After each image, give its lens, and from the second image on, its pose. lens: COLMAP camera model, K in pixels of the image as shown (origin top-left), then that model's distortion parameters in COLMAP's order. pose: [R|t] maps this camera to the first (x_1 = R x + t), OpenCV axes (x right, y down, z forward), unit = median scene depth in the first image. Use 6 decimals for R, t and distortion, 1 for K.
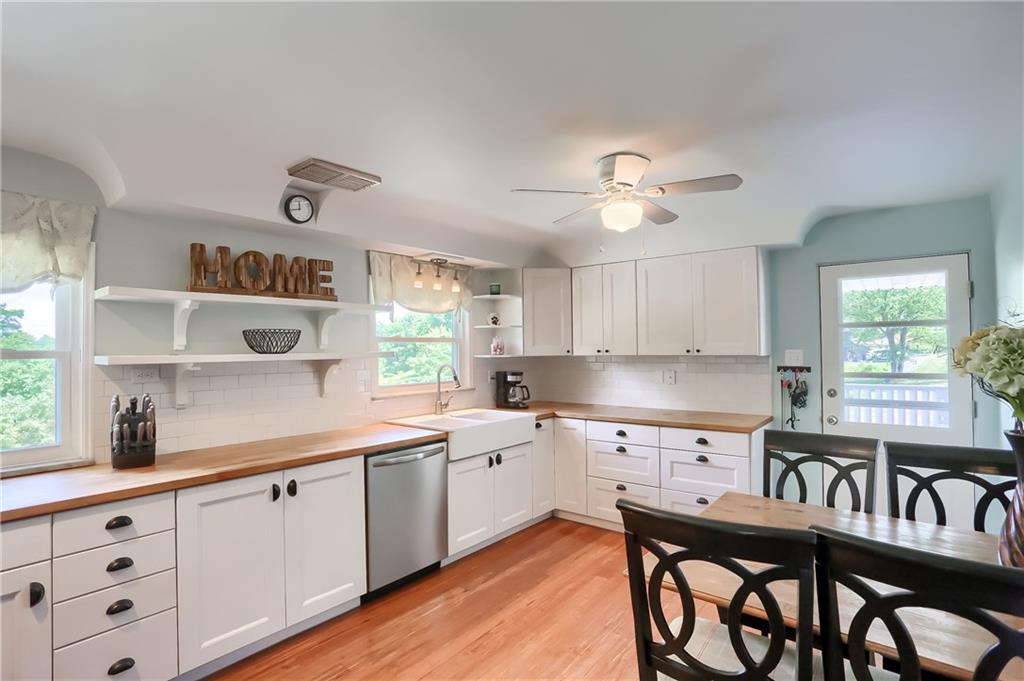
lens RADIAL K [[499.4, 0, 498.7], [0, 499.4, 335.1], [0, 0, 1]] dist [-0.058398, 0.030746]
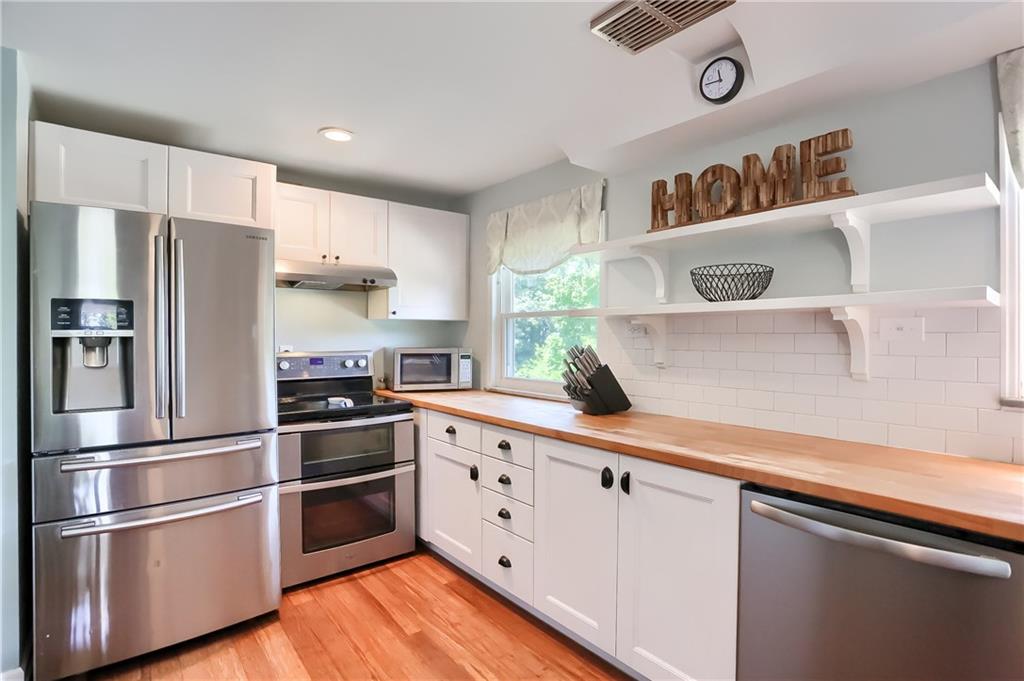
lens RADIAL K [[499.4, 0, 498.7], [0, 499.4, 335.1], [0, 0, 1]] dist [-0.058398, 0.030746]
pose [[-0.180419, 0.013672, -0.983495, 0.265093], [0.029110, 0.999540, 0.008555, 0.062288], [0.983159, -0.027086, -0.180734, 0.747713]]
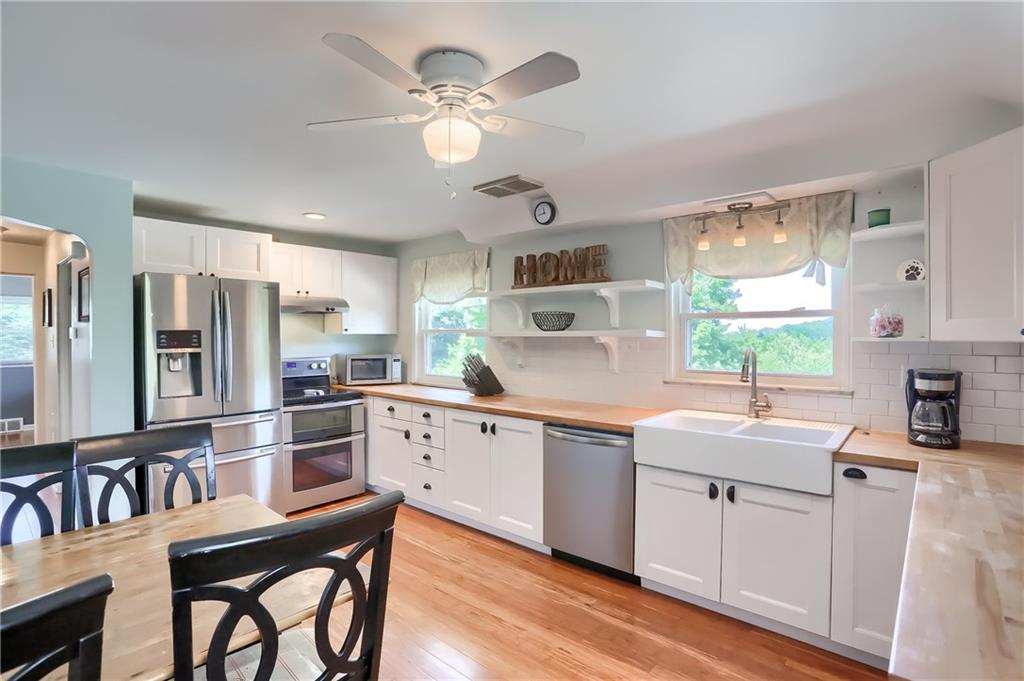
lens RADIAL K [[477.8, 0, 498.1], [0, 477.8, 337.7], [0, 0, 1]] dist [-0.055446, 0.026159]
pose [[-0.003534, 0.018816, -0.999817, 0.710154], [0.028052, 0.999431, 0.018710, 0.025319], [0.999600, -0.027981, -0.004060, 0.804397]]
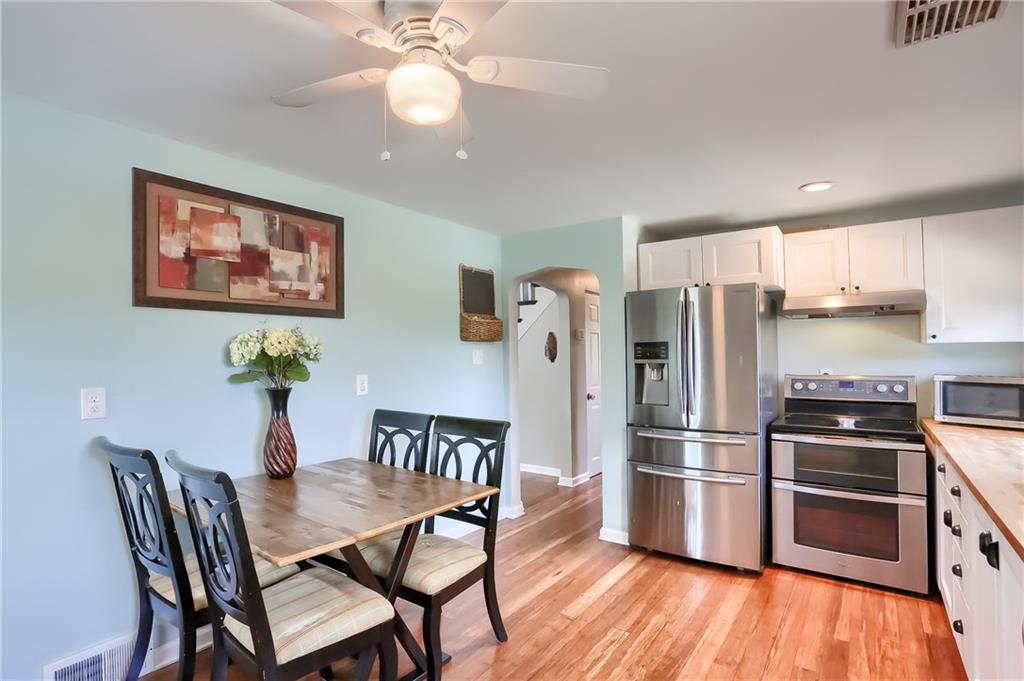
lens RADIAL K [[494.7, 0, 538.0], [0, 494.7, 345.0], [0, 0, 1]] dist [-0.075171, 0.029244]
pose [[-0.991334, 0.017921, -0.130140, 0.154096], [0.023446, 0.998882, -0.041043, 0.054030], [0.129259, -0.043738, -0.990646, 1.177946]]
